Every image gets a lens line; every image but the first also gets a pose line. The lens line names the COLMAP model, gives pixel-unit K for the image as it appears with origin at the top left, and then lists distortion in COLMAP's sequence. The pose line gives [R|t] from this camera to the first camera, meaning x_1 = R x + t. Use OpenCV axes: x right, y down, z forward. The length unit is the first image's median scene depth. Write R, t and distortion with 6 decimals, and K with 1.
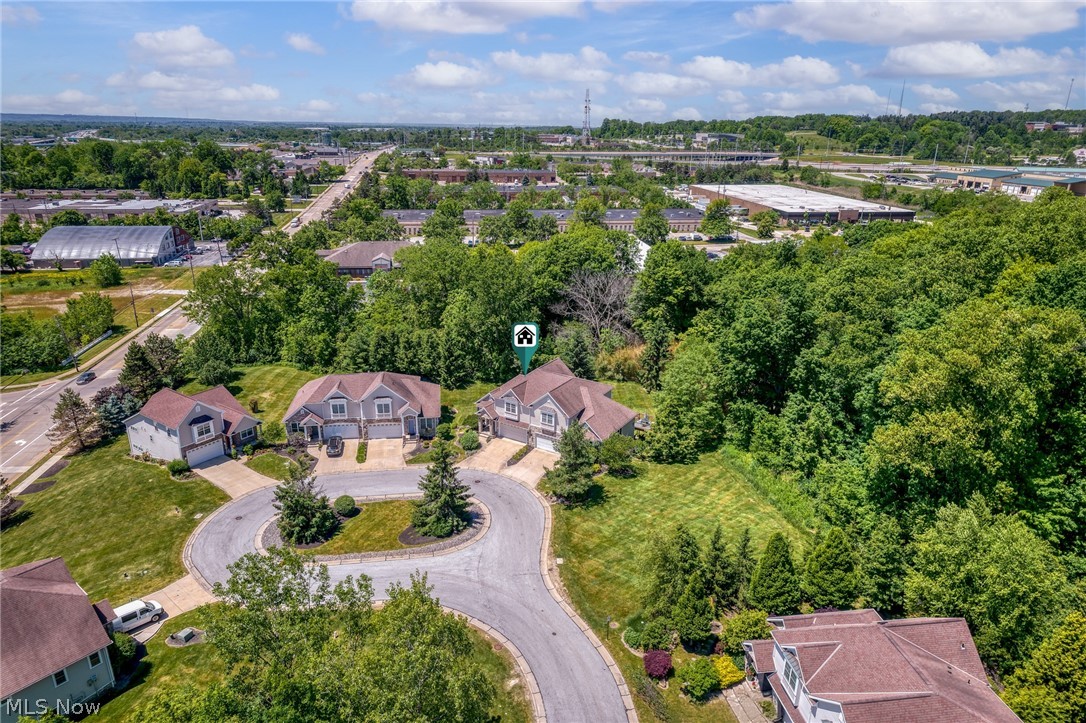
lens RADIAL K [[686.5, 0, 547.9], [0, 686.5, 363.9], [0, 0, 1]] dist [0.006334, -0.000233]
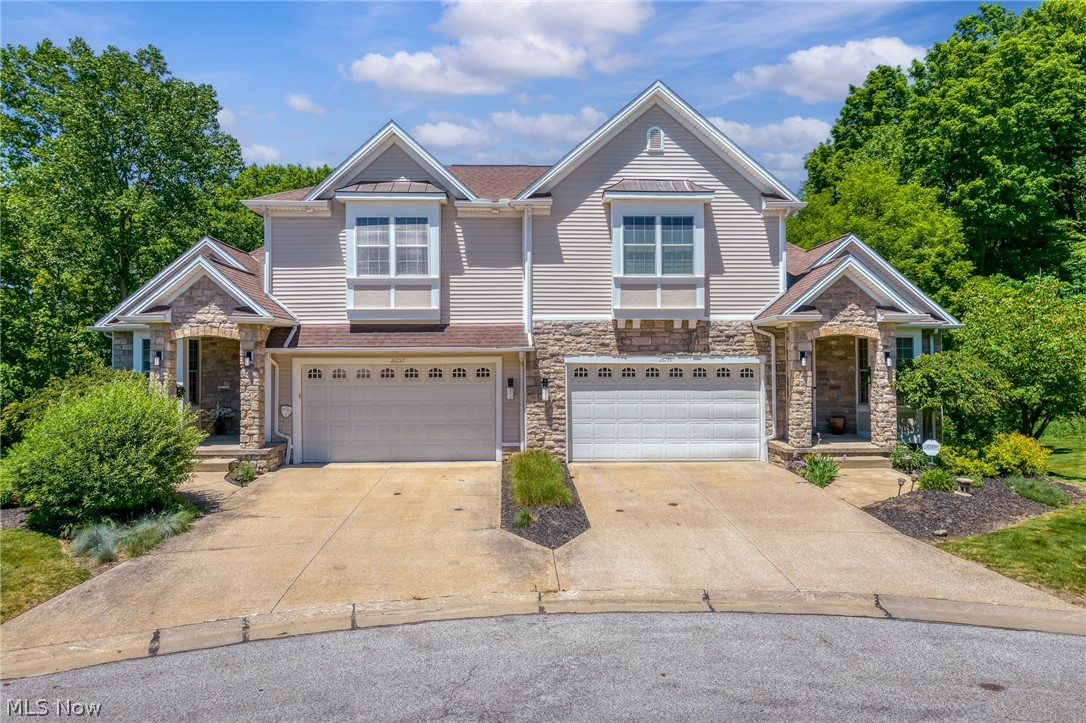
lens RADIAL K [[686.5, 0, 547.9], [0, 686.5, 363.9], [0, 0, 1]] dist [0.006334, -0.000233]
pose [[0.829206, -0.009190, 0.558867, -0.115863], [0.202121, 0.937132, -0.284483, 0.145366], [-0.521118, 0.348854, 0.778933, 0.858543]]
